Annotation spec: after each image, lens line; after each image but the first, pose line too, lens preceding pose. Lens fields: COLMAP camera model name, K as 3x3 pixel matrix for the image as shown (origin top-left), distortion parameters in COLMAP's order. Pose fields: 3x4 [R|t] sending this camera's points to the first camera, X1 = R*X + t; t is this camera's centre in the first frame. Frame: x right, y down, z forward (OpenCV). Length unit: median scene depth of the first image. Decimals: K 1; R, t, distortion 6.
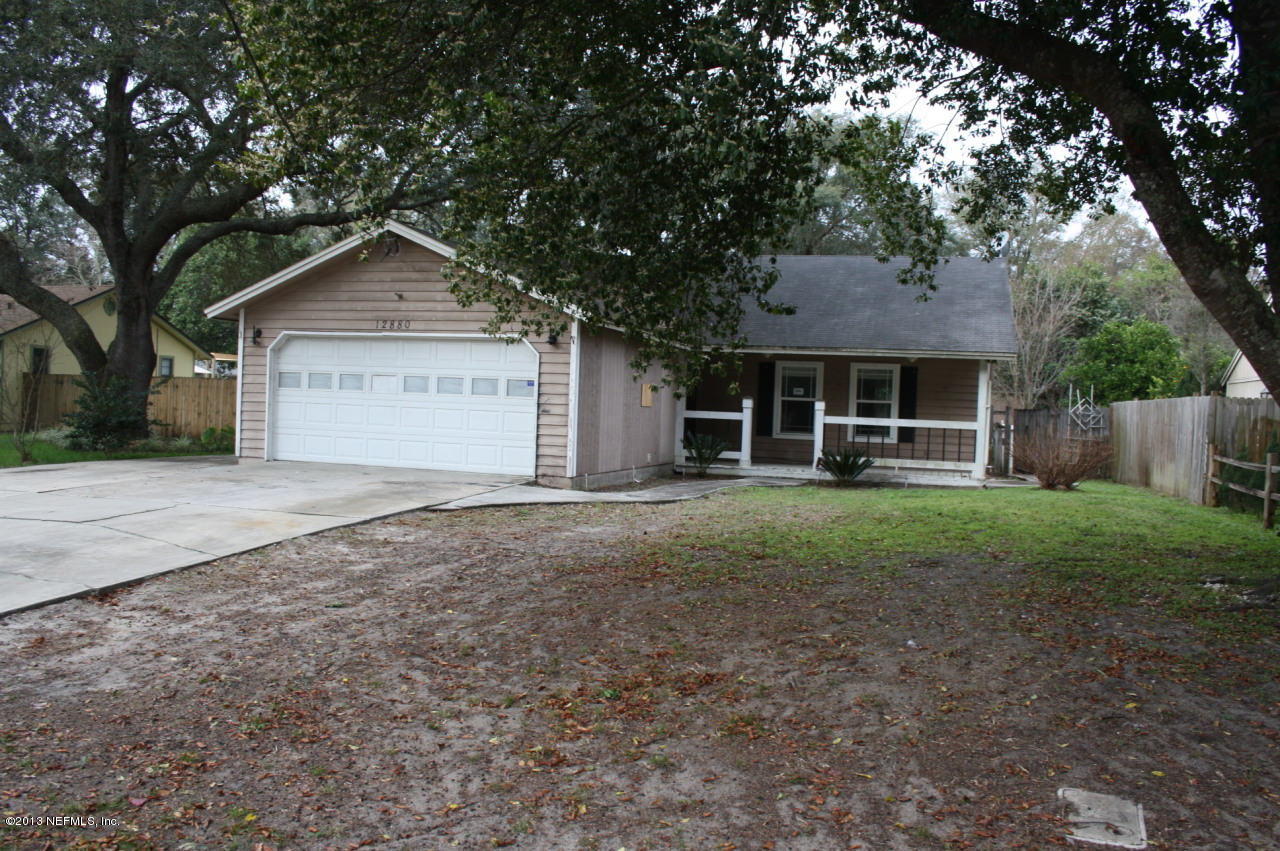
lens RADIAL K [[1067.6, 0, 642.7], [0, 1067.6, 422.0], [0, 0, 1]] dist [-0.142243, 0.101889]
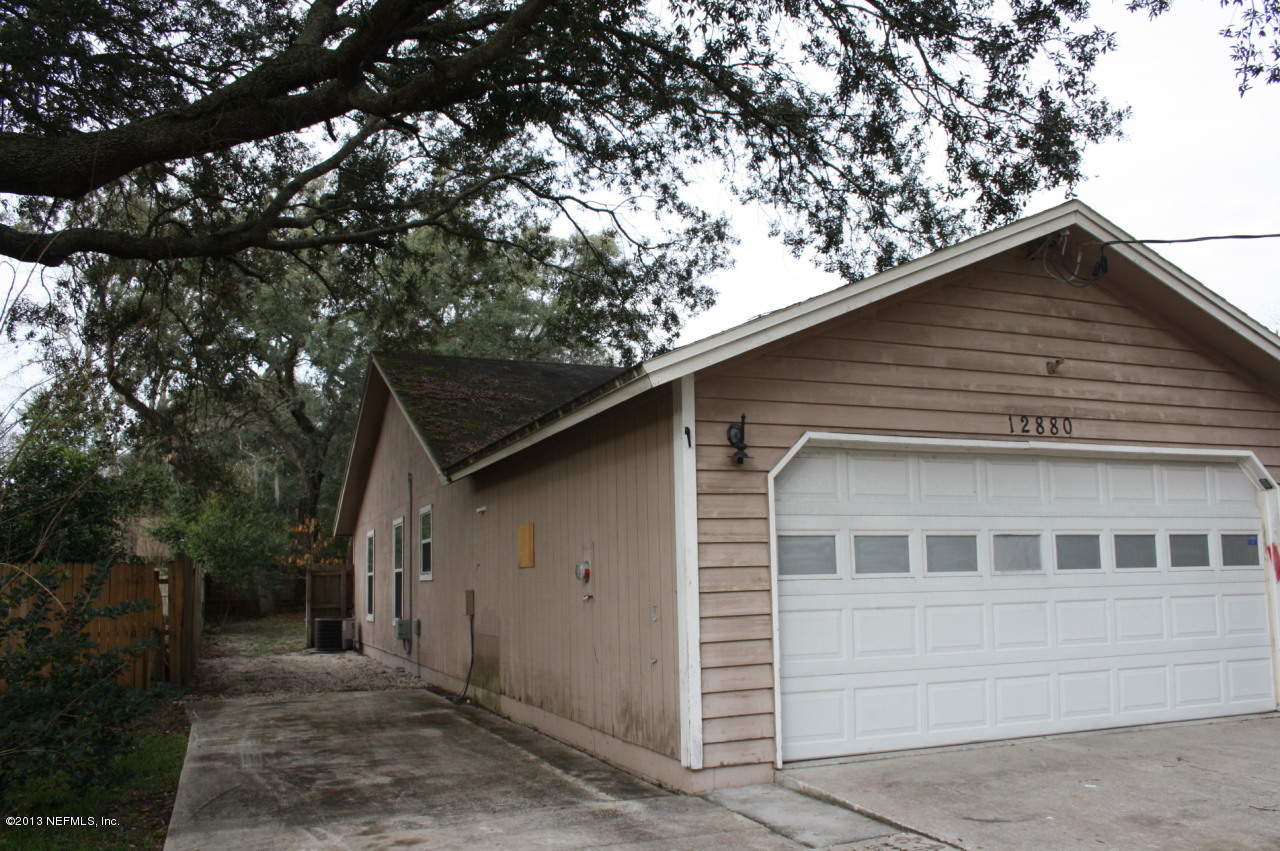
lens RADIAL K [[1067.6, 0, 639.3], [0, 1067.6, 428.7], [0, 0, 1]] dist [-0.142243, 0.101889]
pose [[0.797544, 0.035728, 0.602202, -0.543494], [0.052296, 0.990392, -0.128020, -0.033549], [-0.600990, 0.133594, 0.788013, 0.613234]]
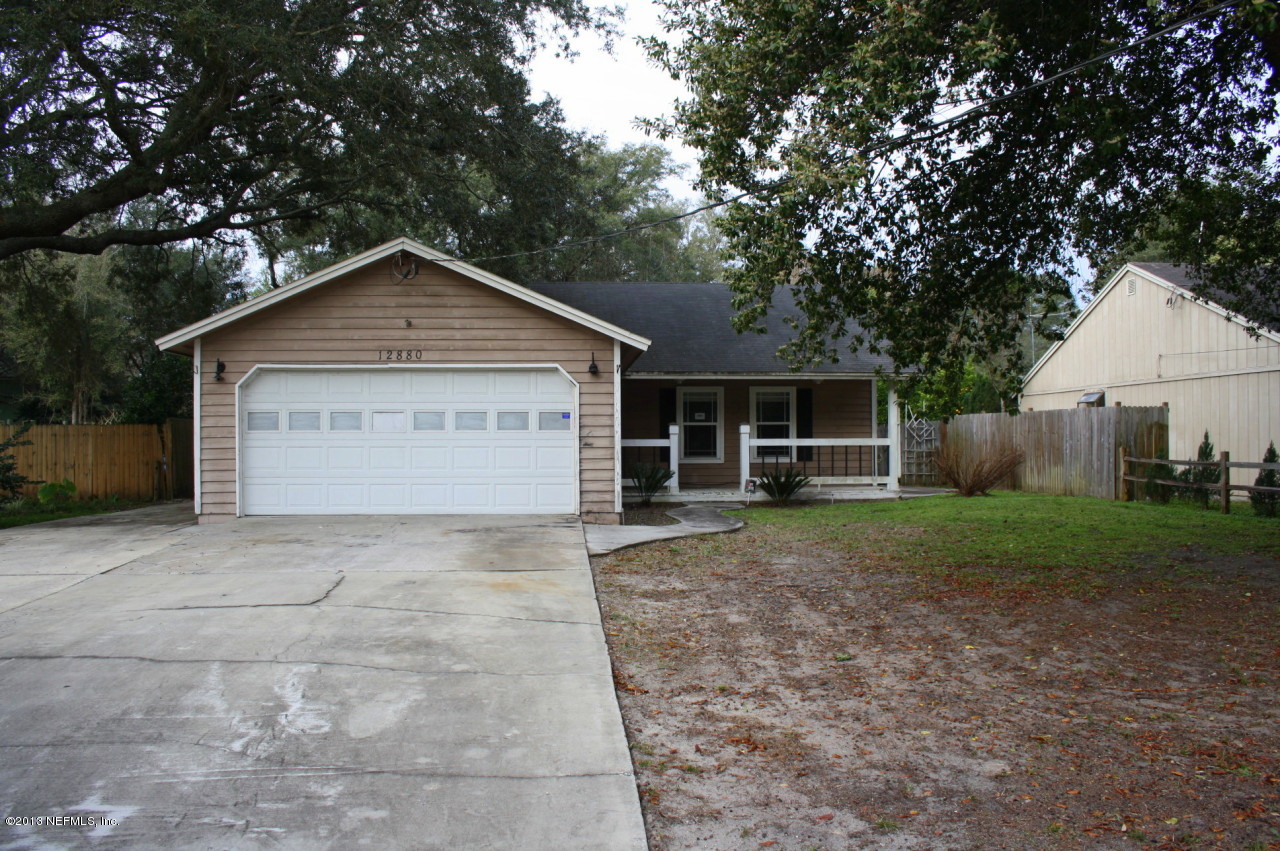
lens RADIAL K [[1067.6, 0, 641.2], [0, 1067.6, 424.5], [0, 0, 1]] dist [-0.142243, 0.101889]
pose [[0.934744, -0.036967, 0.353393, -0.301215], [0.045173, 0.998867, -0.015000, -0.008981], [-0.352438, 0.029985, 0.935355, 0.077602]]
